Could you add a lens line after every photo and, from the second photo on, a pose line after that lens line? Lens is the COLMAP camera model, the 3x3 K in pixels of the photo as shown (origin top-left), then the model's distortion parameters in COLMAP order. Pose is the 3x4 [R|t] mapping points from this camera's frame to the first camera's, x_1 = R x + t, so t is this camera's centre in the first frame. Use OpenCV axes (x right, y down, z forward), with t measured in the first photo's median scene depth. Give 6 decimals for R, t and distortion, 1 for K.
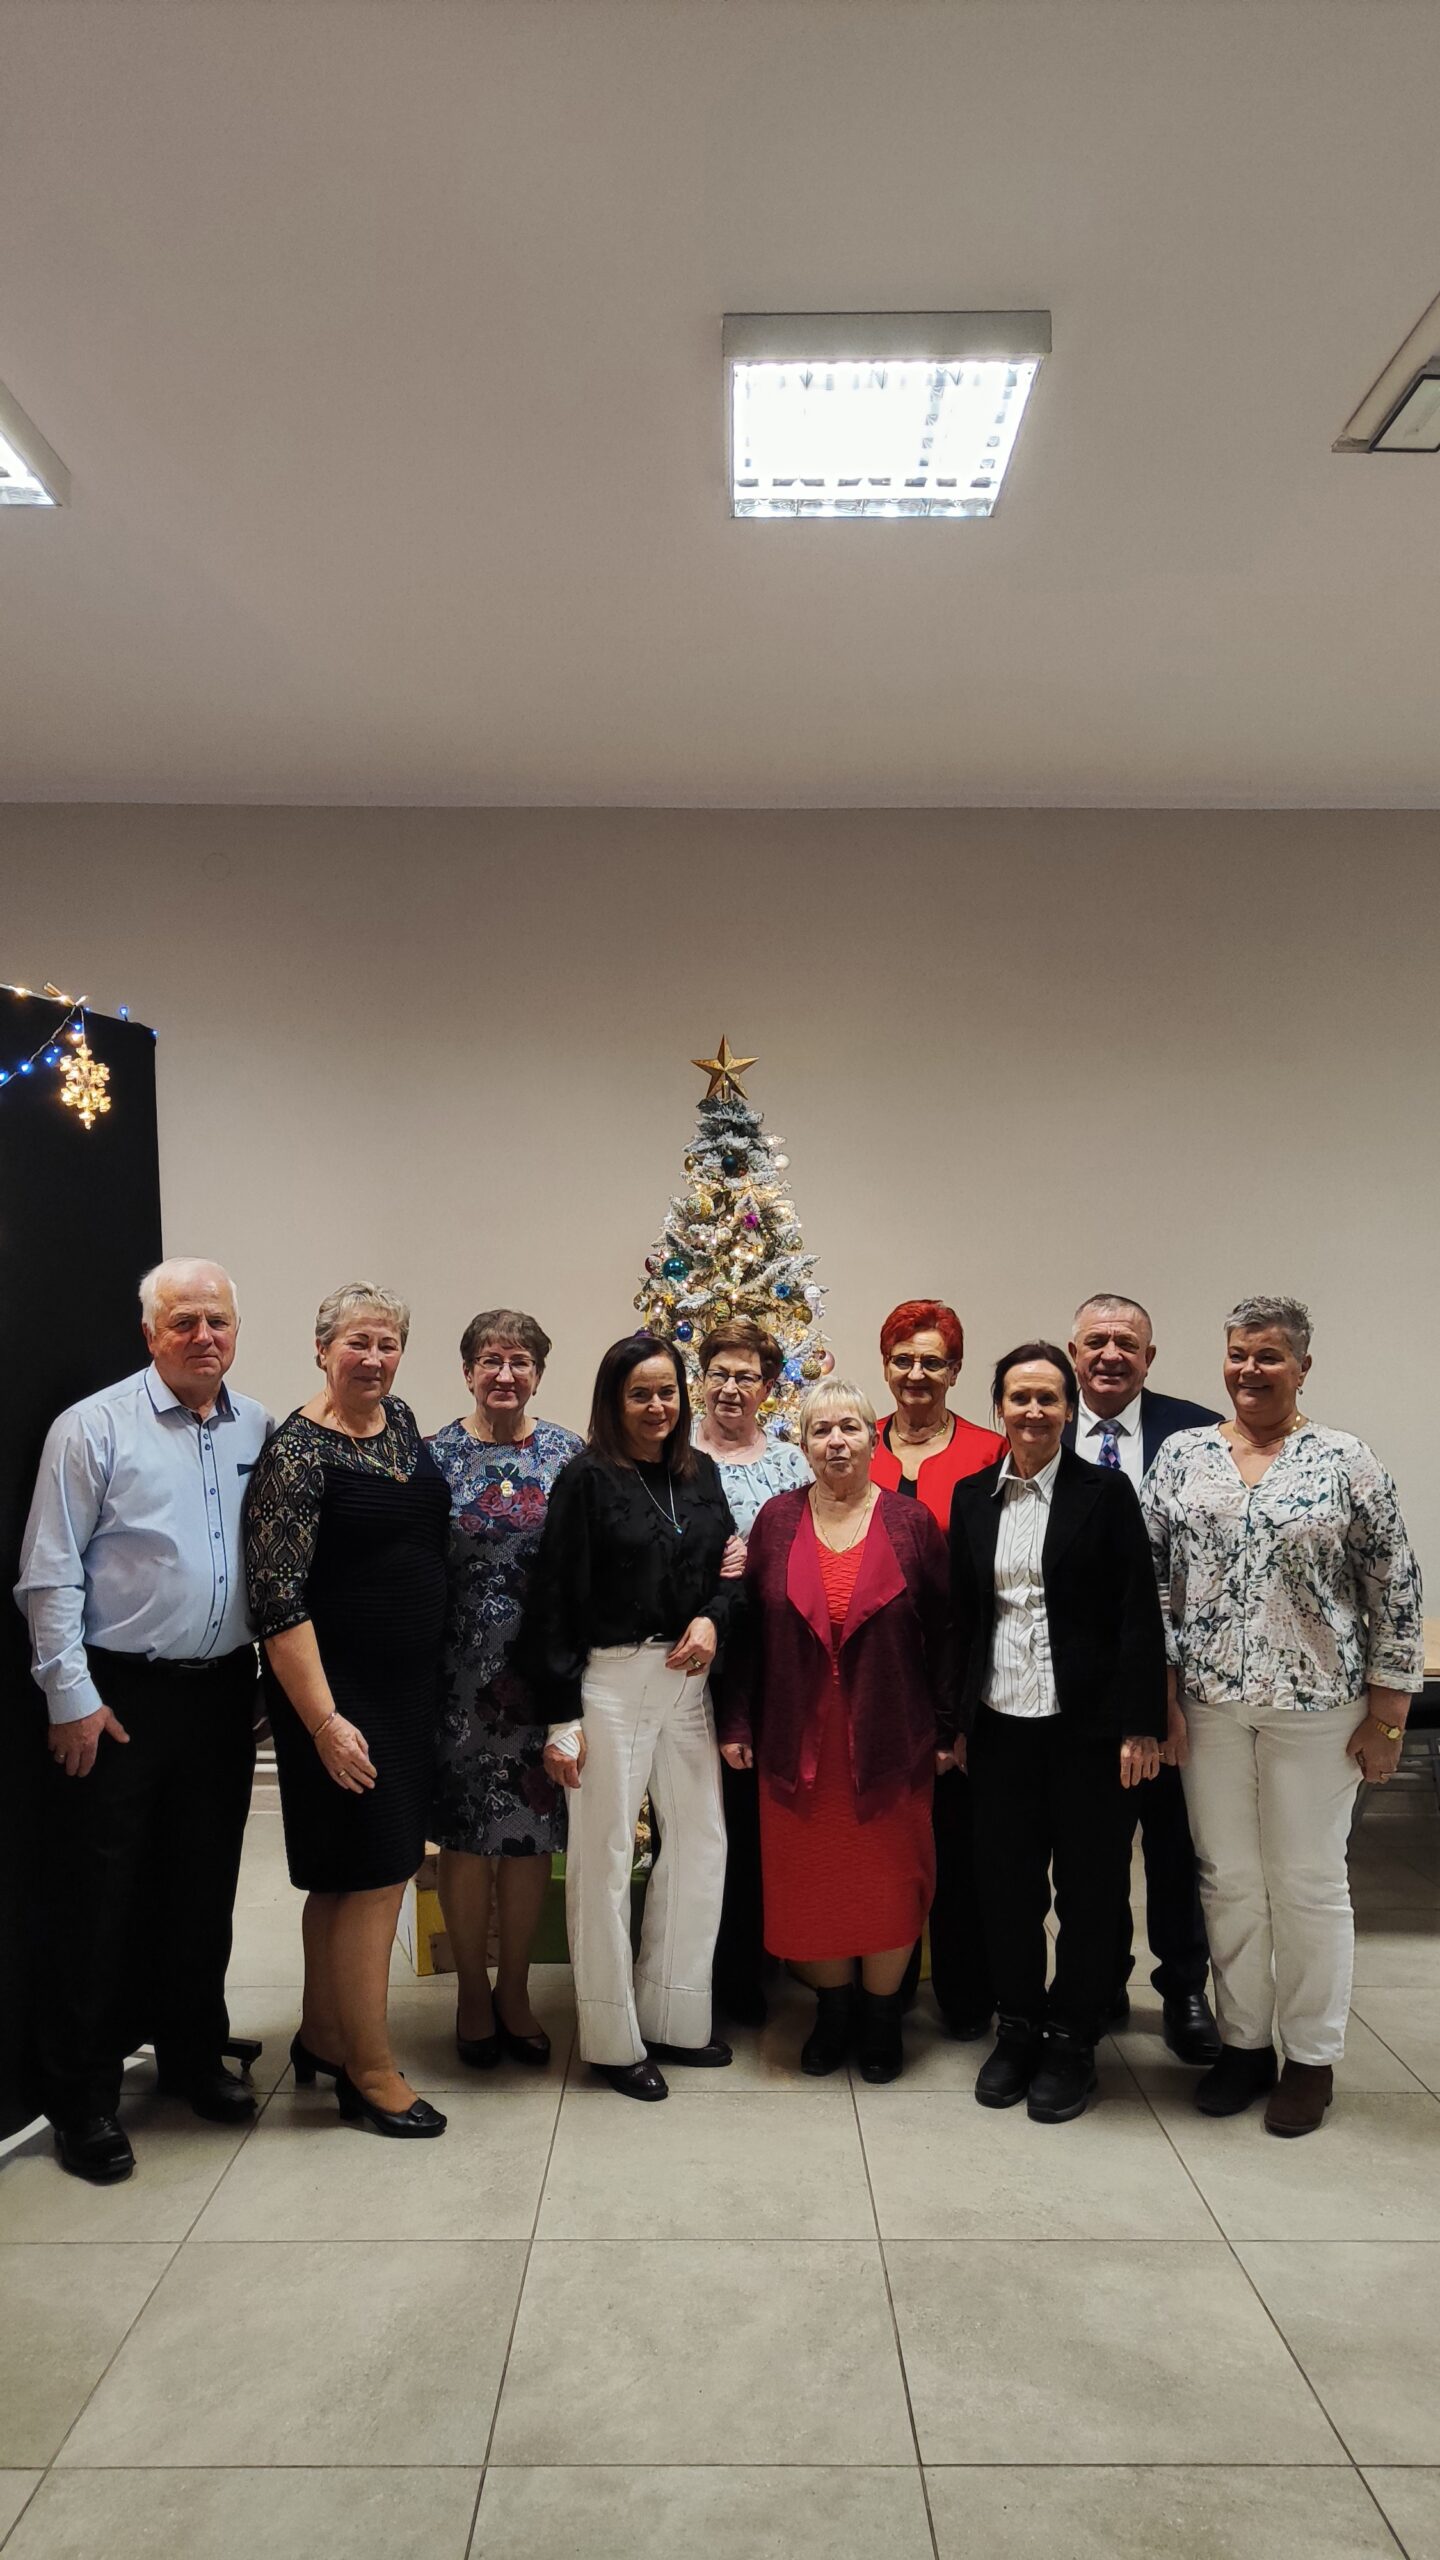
lens RADIAL K [[1747.4, 0, 721.8], [0, 1747.4, 1273.2], [0, 0, 1]] dist [0.112138, -0.113552]
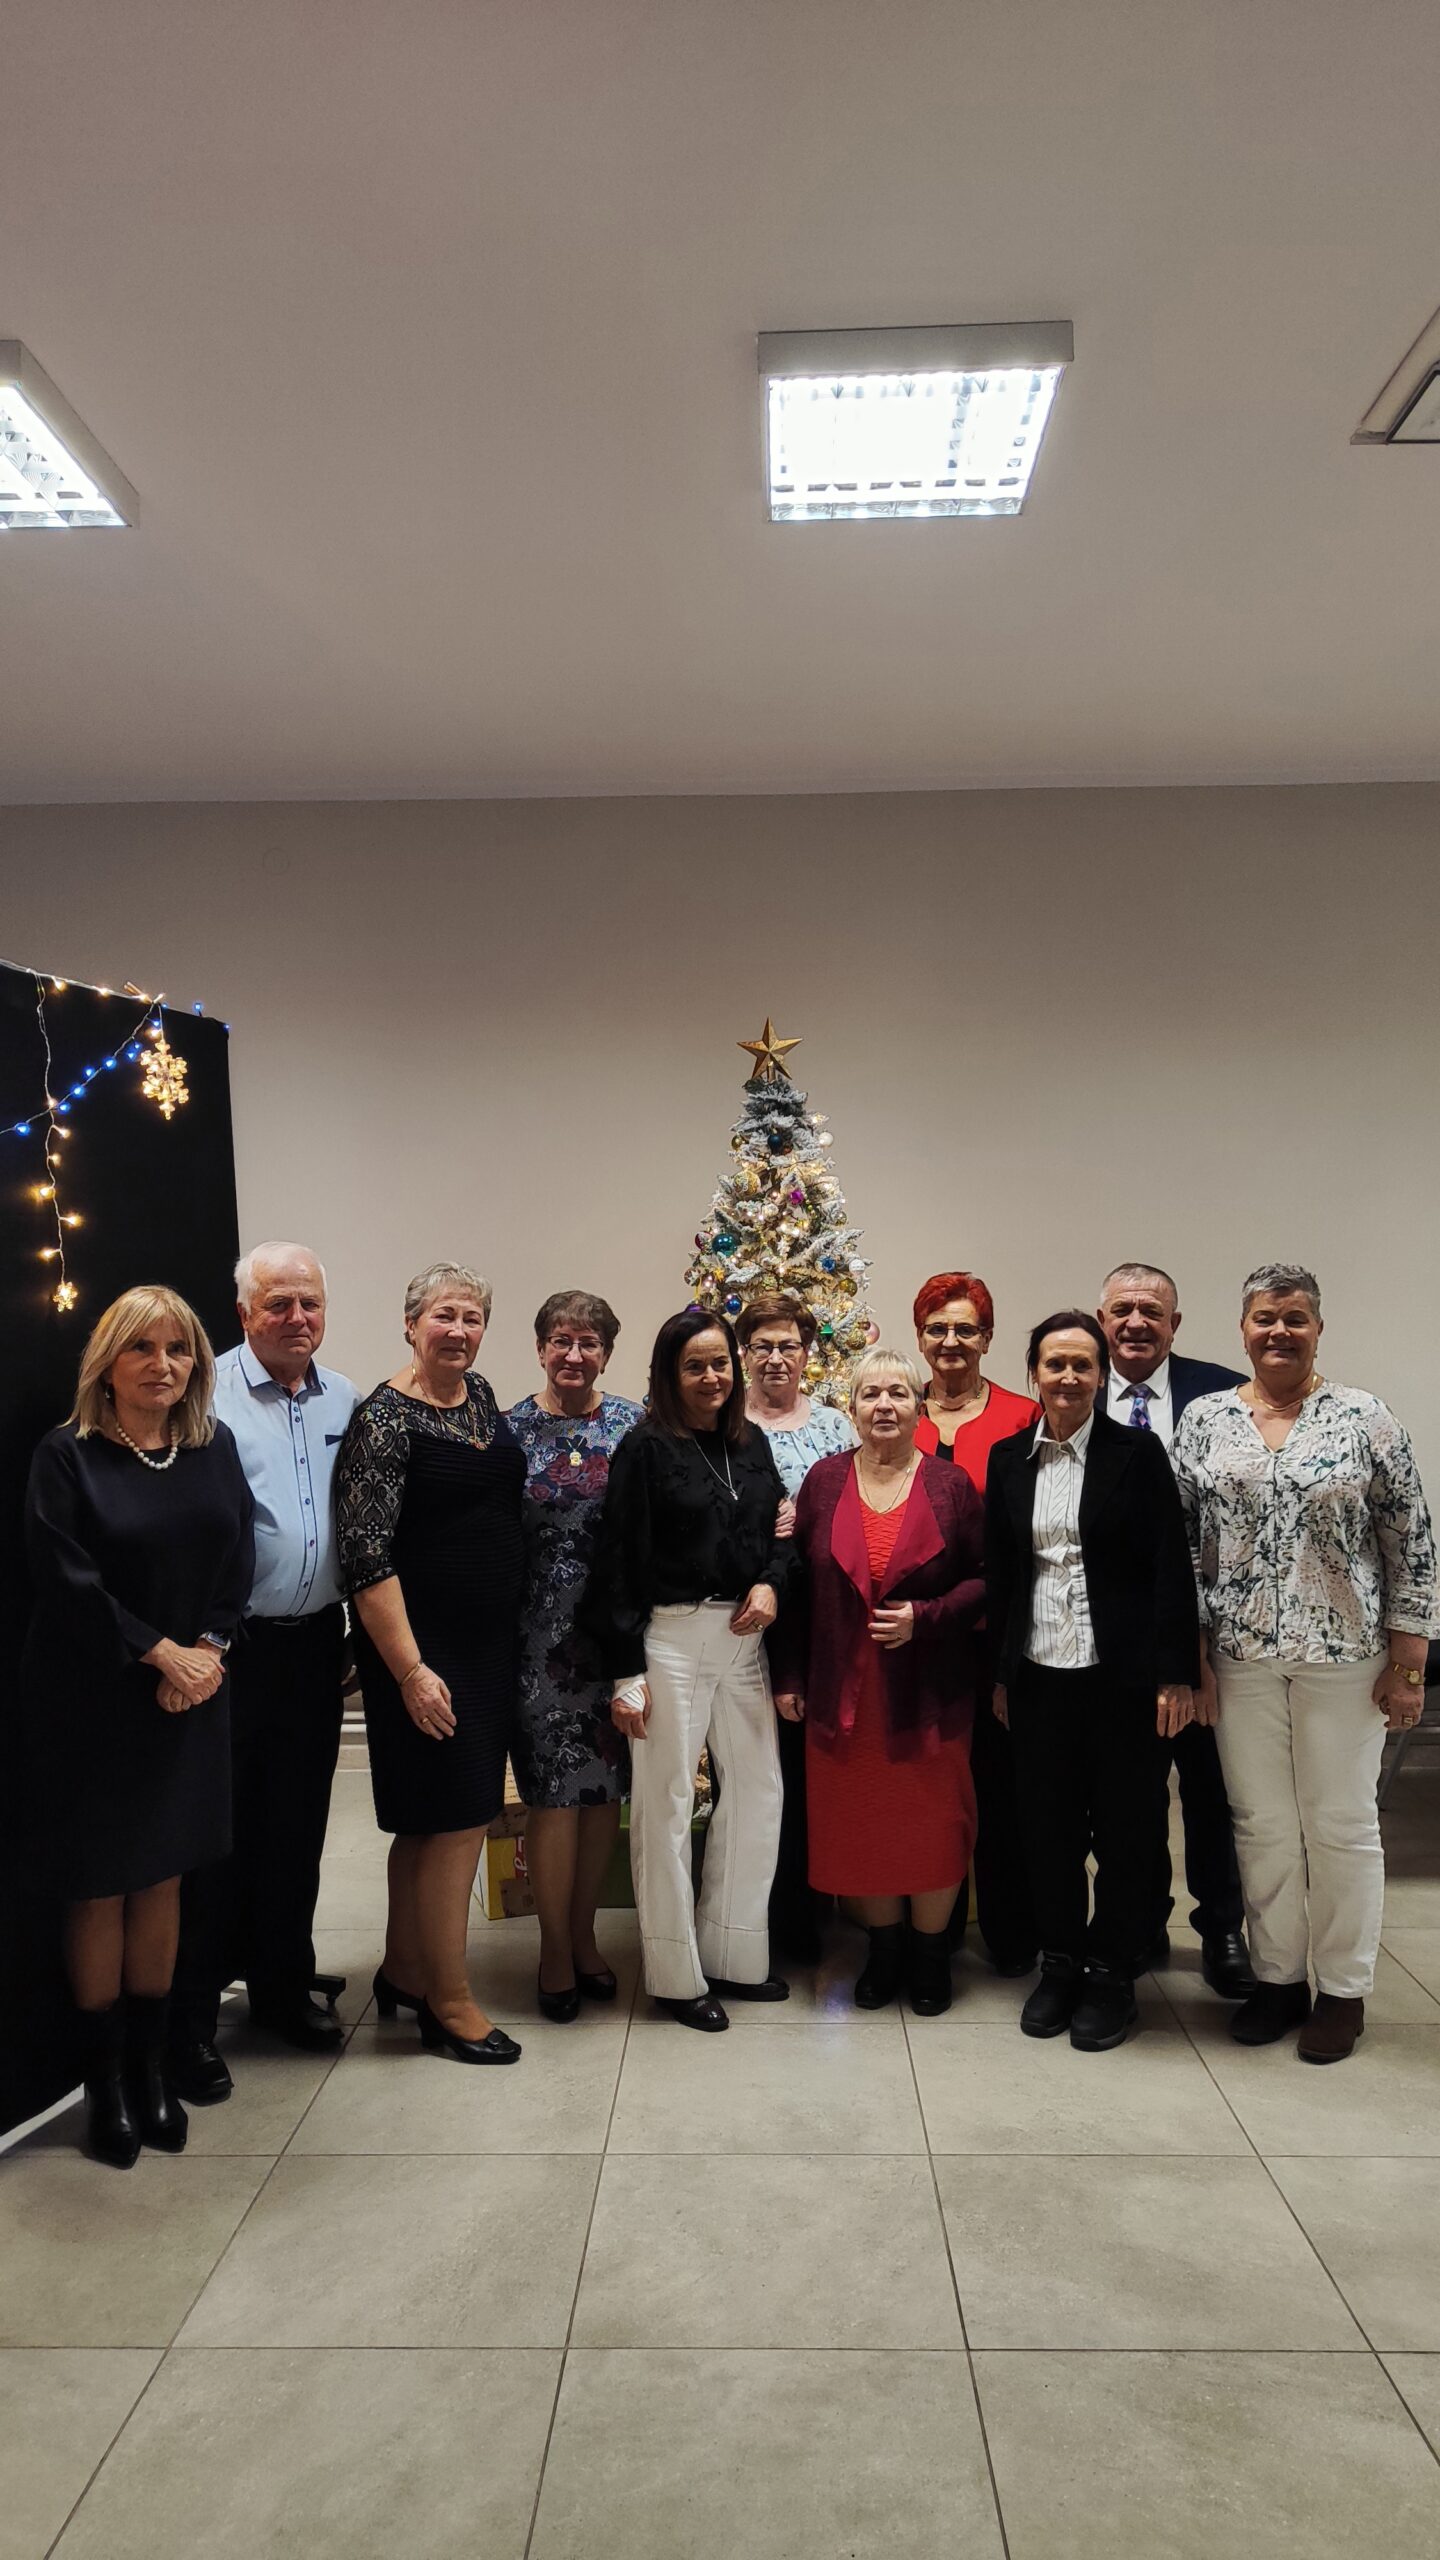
lens RADIAL K [[1755.6, 0, 721.4], [0, 1755.6, 1268.6], [0, 0, 1]] dist [0.114247, -0.124964]
pose [[0.999526, -0.013072, -0.027874, 0.000638], [0.013419, 0.999835, 0.012284, -0.000993], [0.027709, -0.012652, 0.999536, -0.041493]]
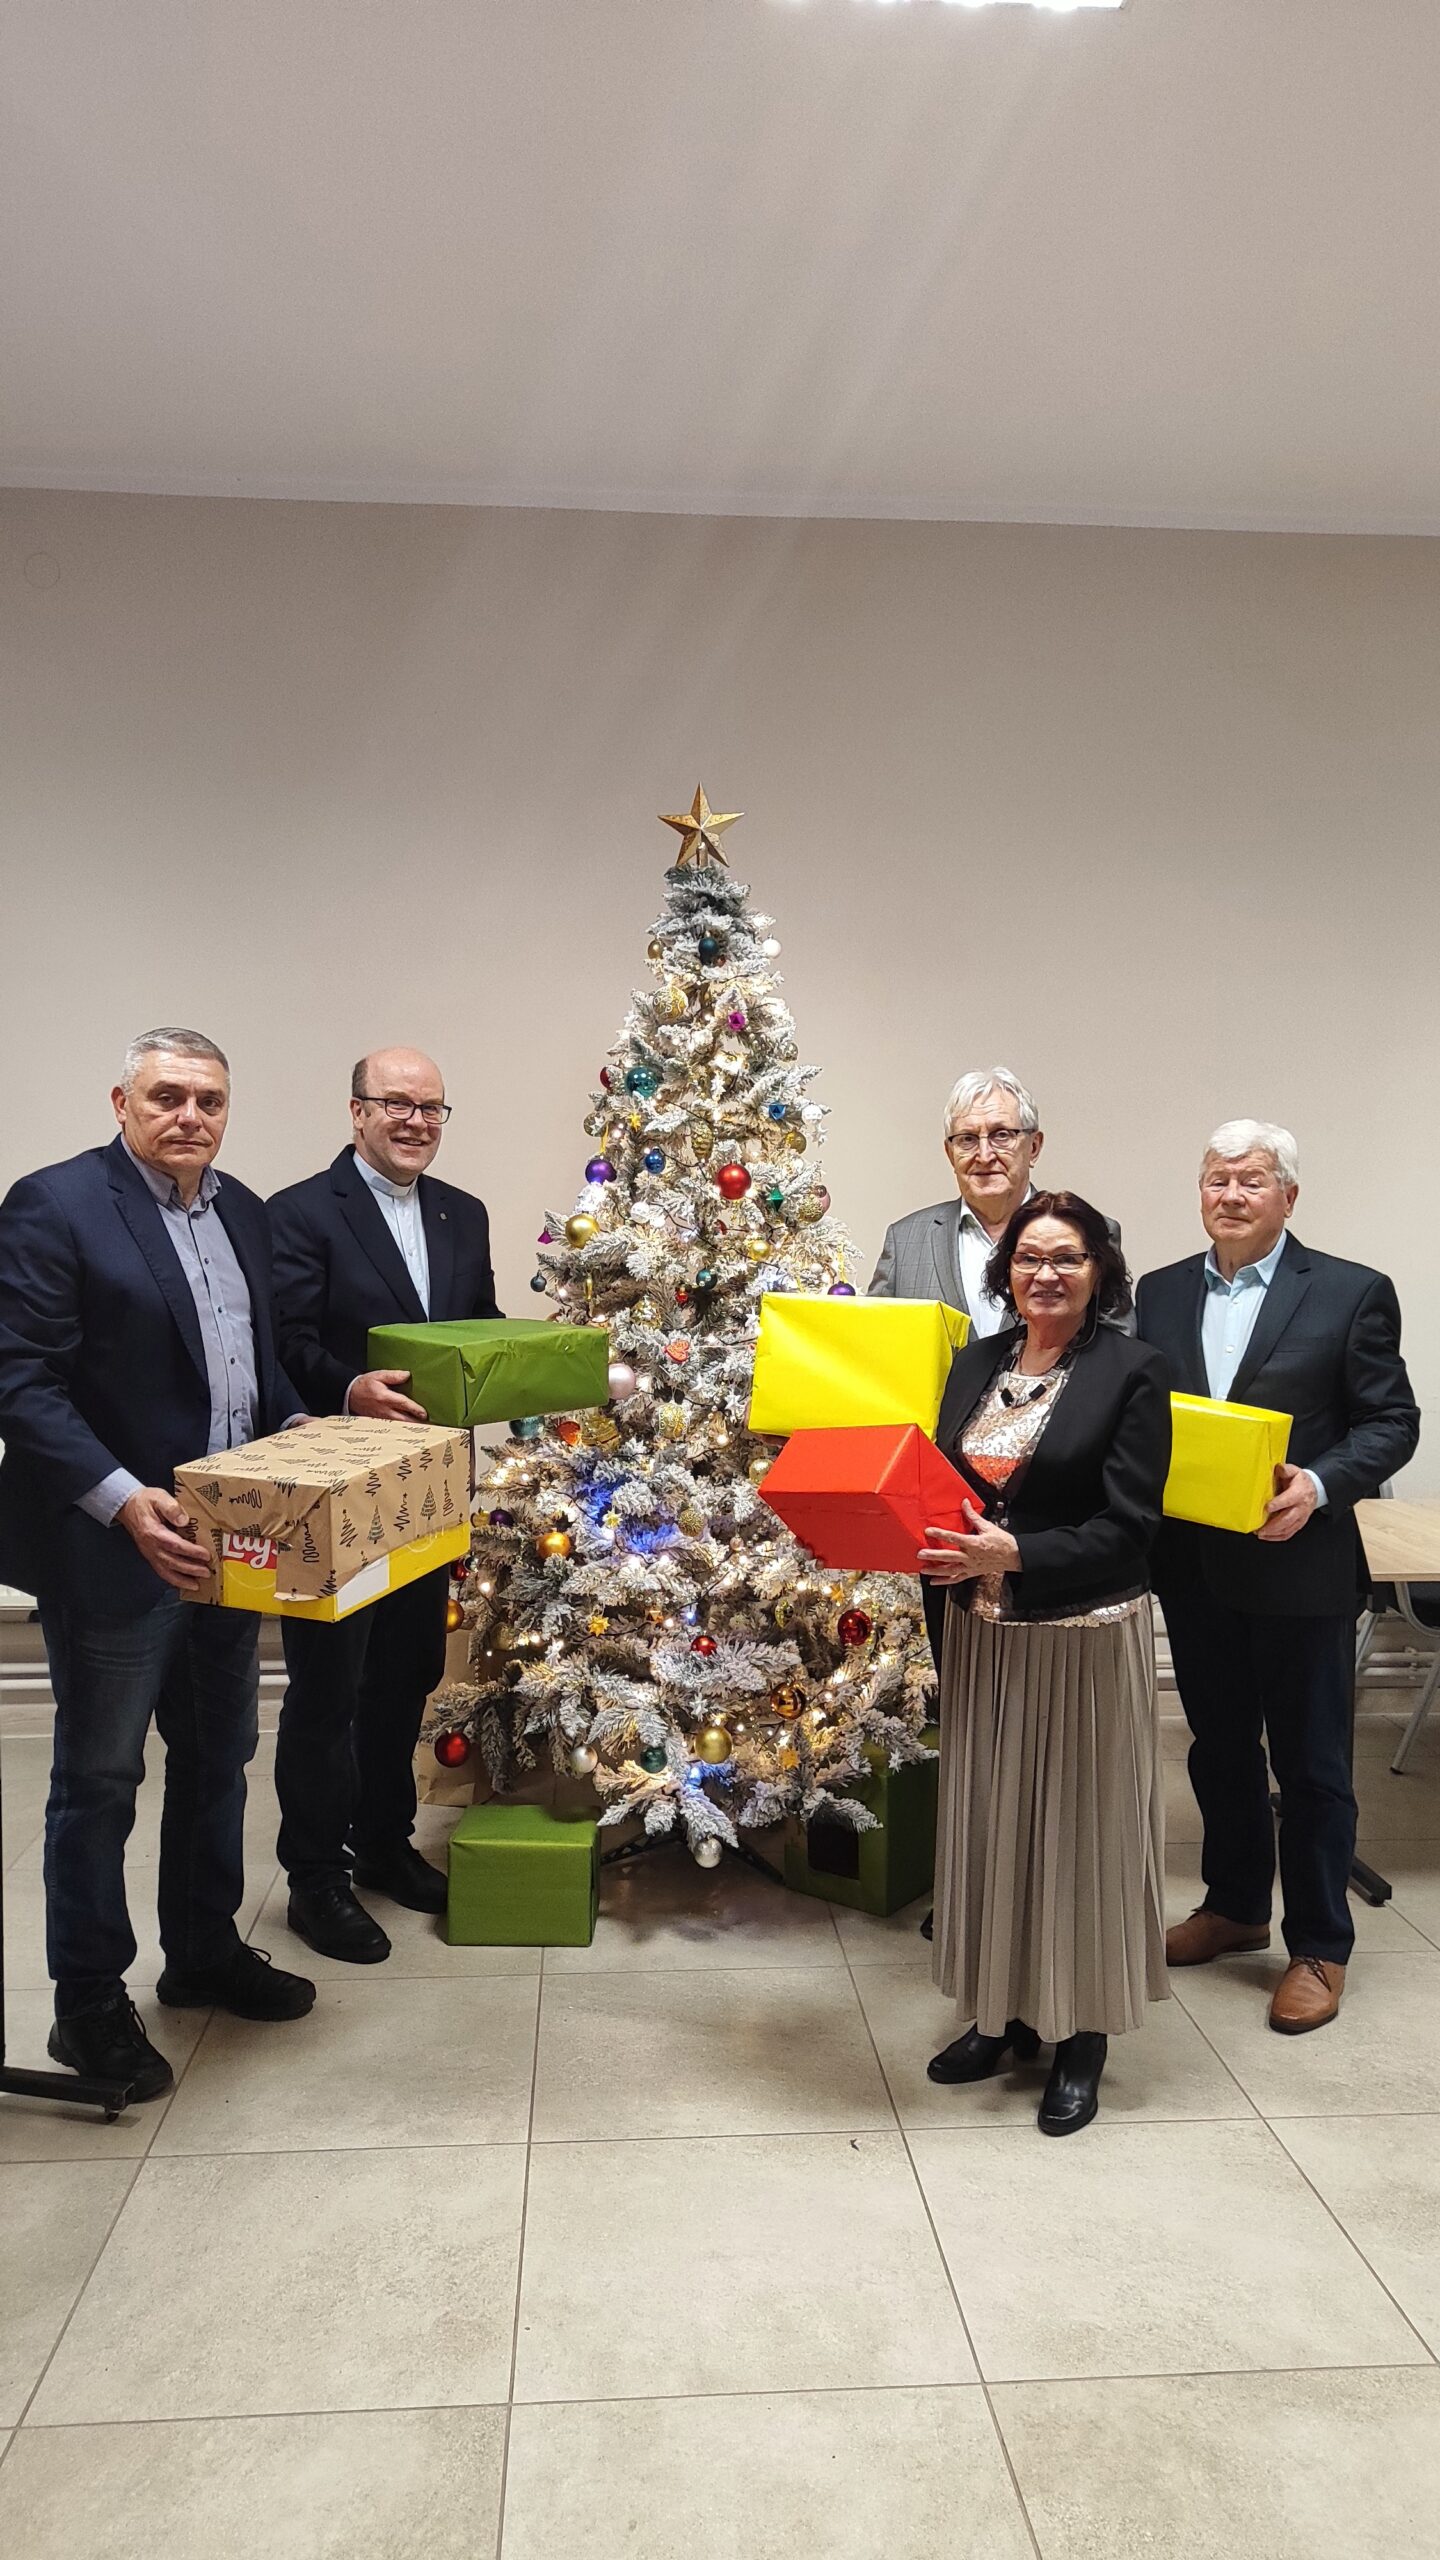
lens RADIAL K [[1729.6, 0, 720.0], [0, 1729.6, 1280.0], [0, 0, 1]] dist [0.099248, -0.083263]
pose [[0.997346, 0.000938, 0.072798, -0.048569], [-0.007996, 0.995279, 0.096722, 0.010816], [-0.072363, -0.097048, 0.992646, 0.211810]]
